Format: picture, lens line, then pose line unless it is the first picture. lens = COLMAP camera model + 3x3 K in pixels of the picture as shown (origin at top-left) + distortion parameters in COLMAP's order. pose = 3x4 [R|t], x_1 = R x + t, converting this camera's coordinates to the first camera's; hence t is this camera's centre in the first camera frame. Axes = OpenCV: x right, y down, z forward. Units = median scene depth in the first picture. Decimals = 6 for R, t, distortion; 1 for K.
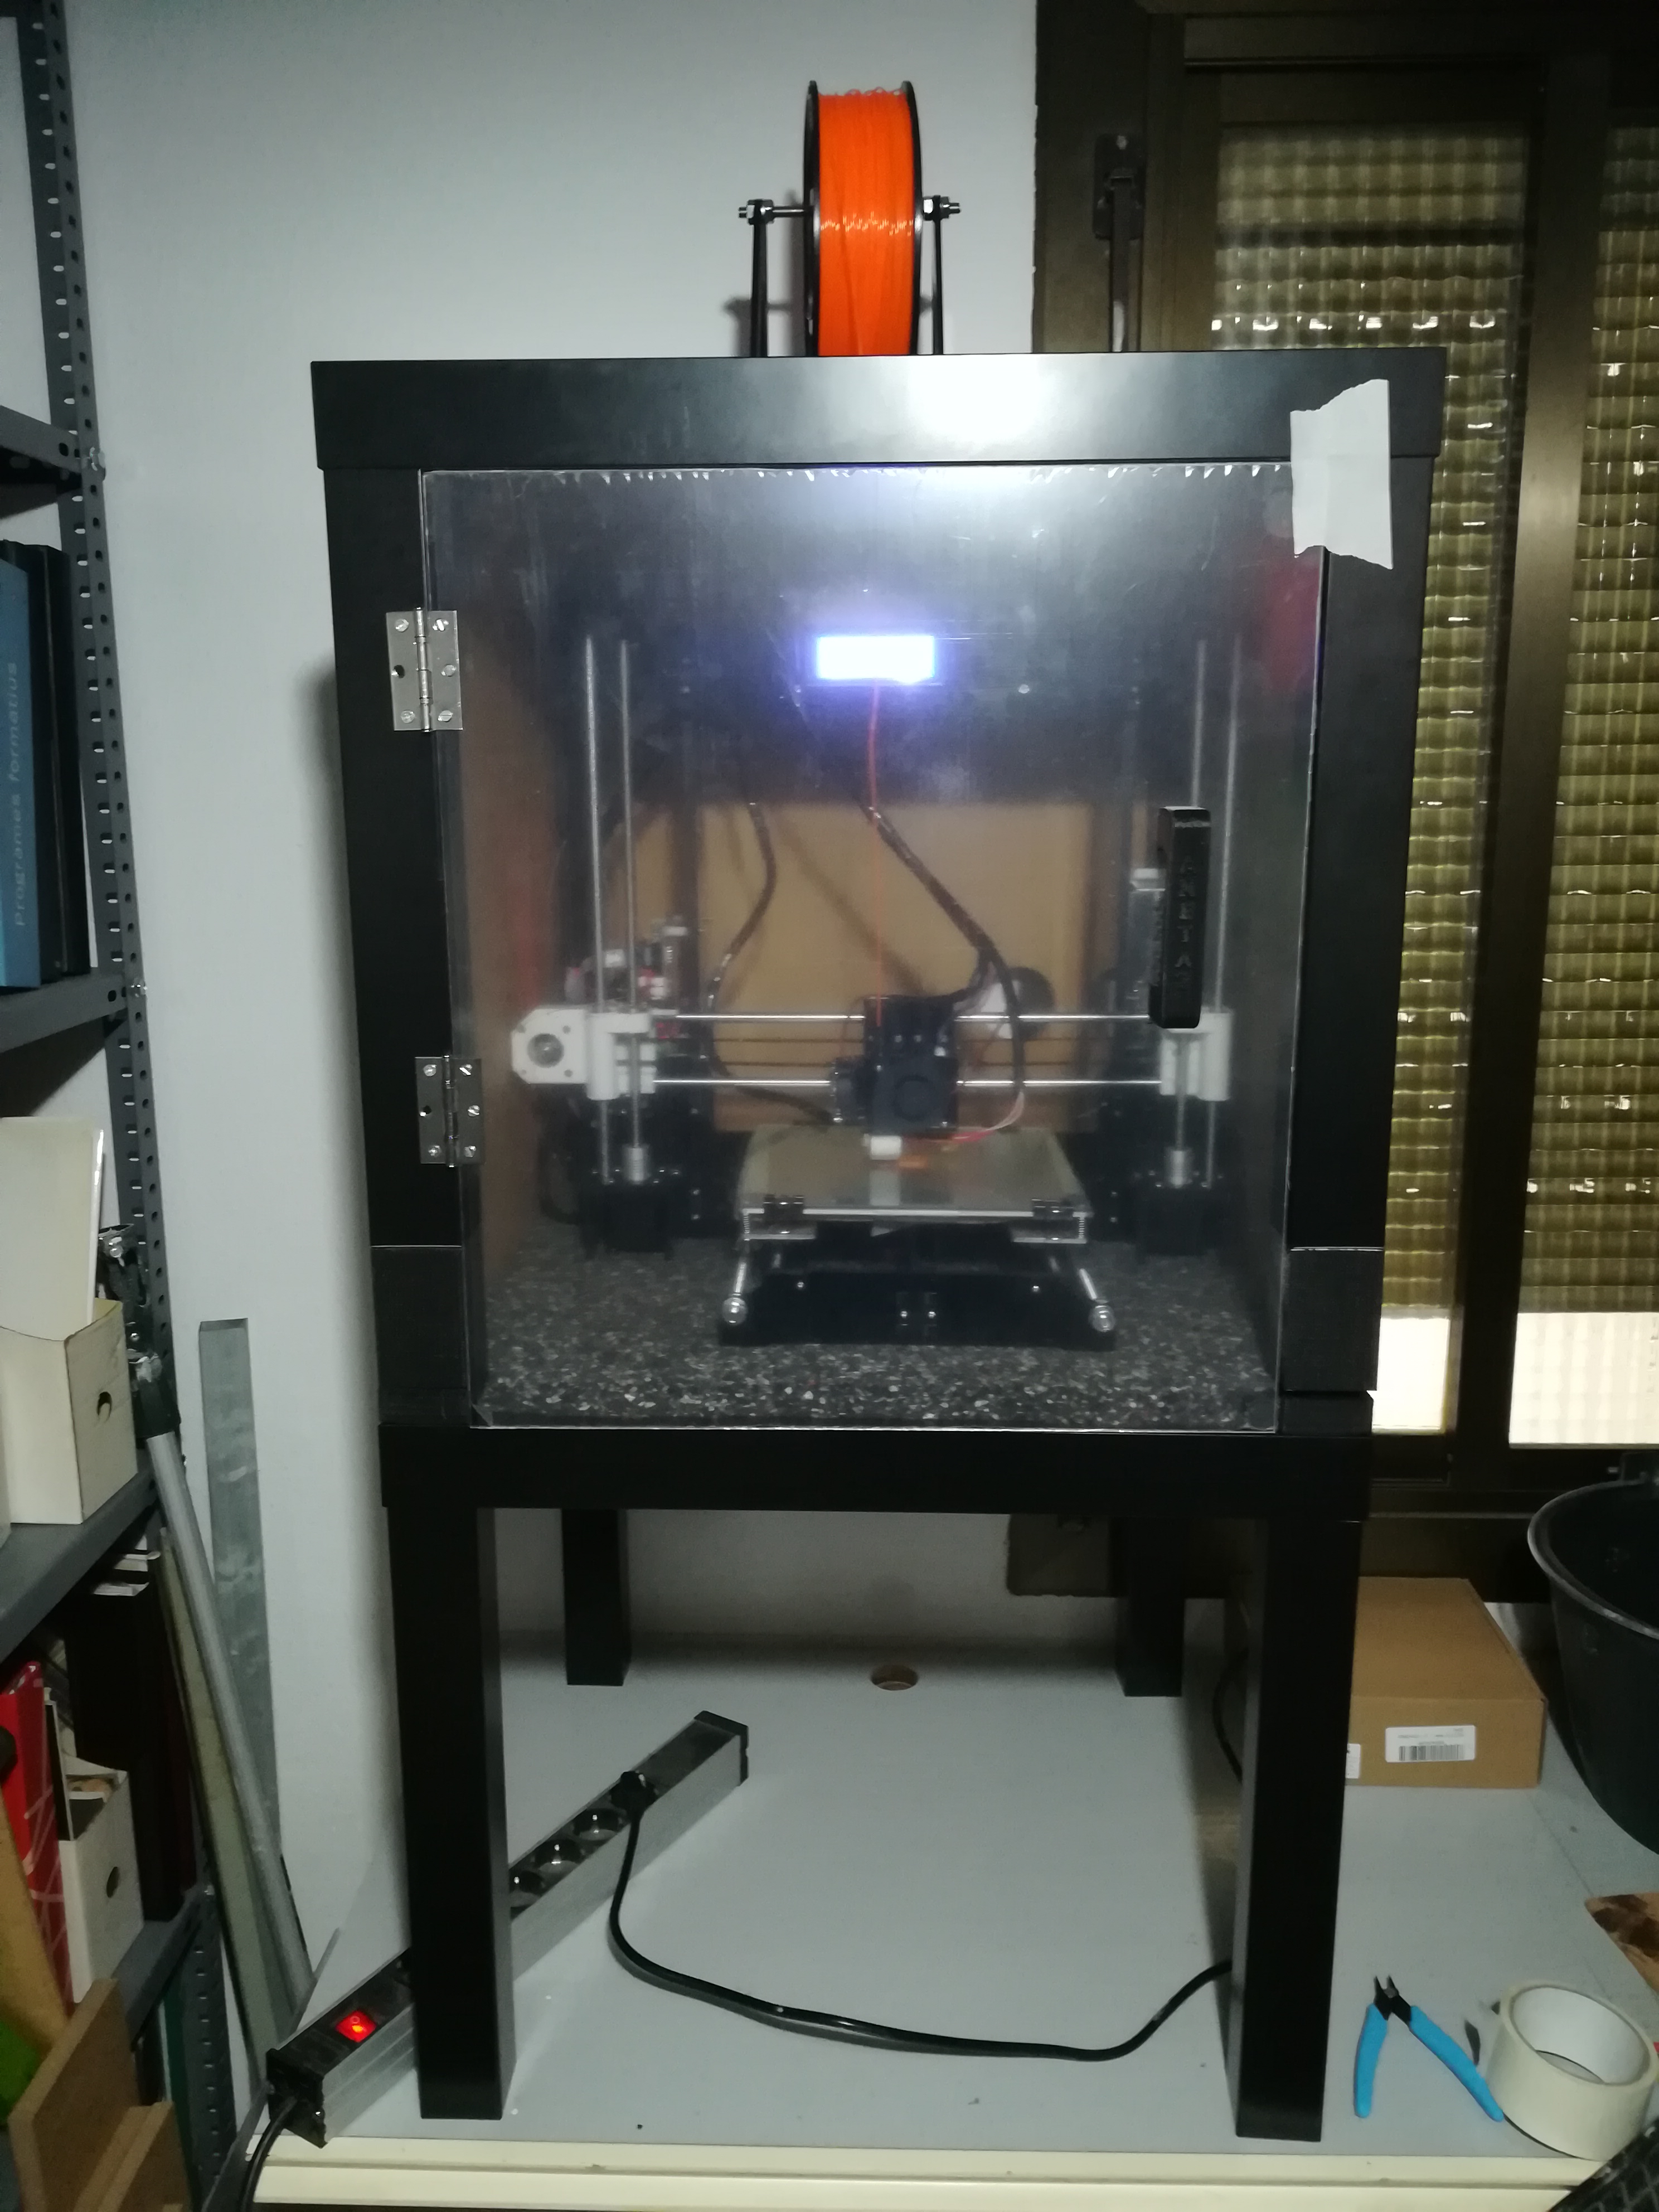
lens RADIAL K [[1694.1, 0, 821.4], [0, 1694.1, 1102.6], [0, 0, 1]] dist [0.027042, -0.028725]
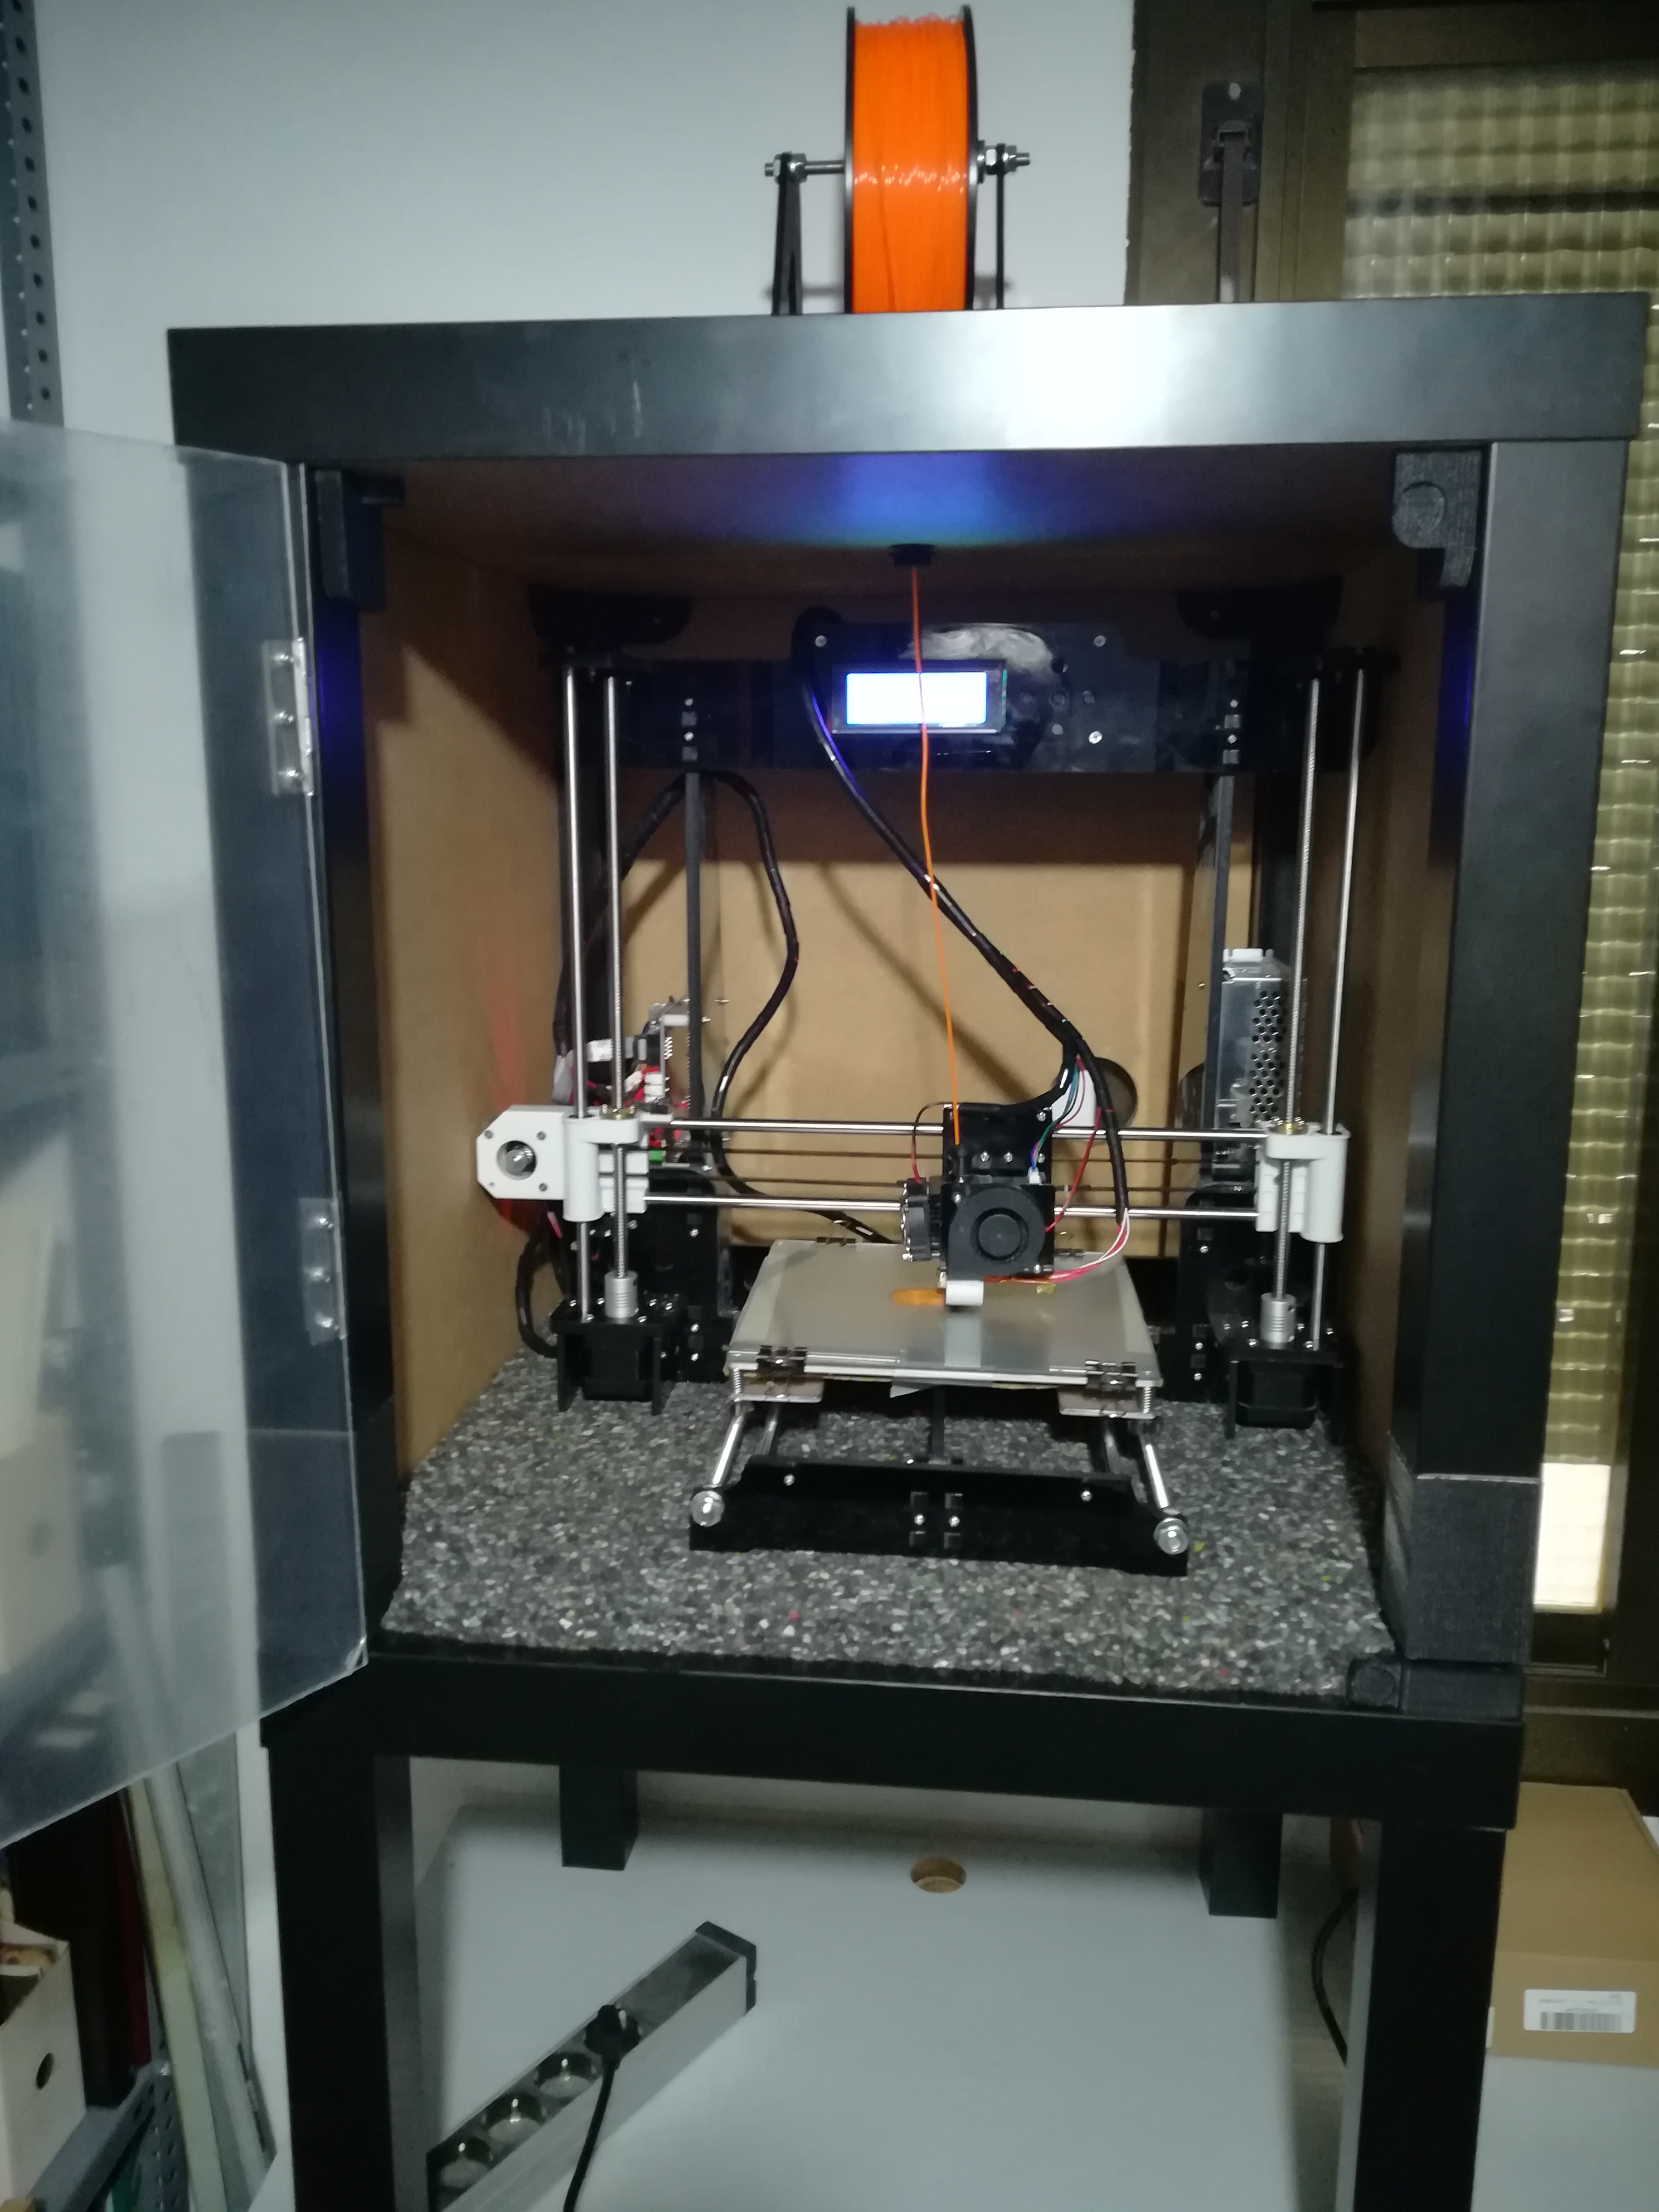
lens RADIAL K [[1694.1, 0, 820.7], [0, 1694.1, 1101.1], [0, 0, 1]] dist [0.027042, -0.028725]
pose [[0.997281, 0.020665, -0.070732, 0.043299], [-0.021818, 0.999641, -0.015568, -0.046350], [0.070385, 0.017068, 0.997374, 0.155302]]
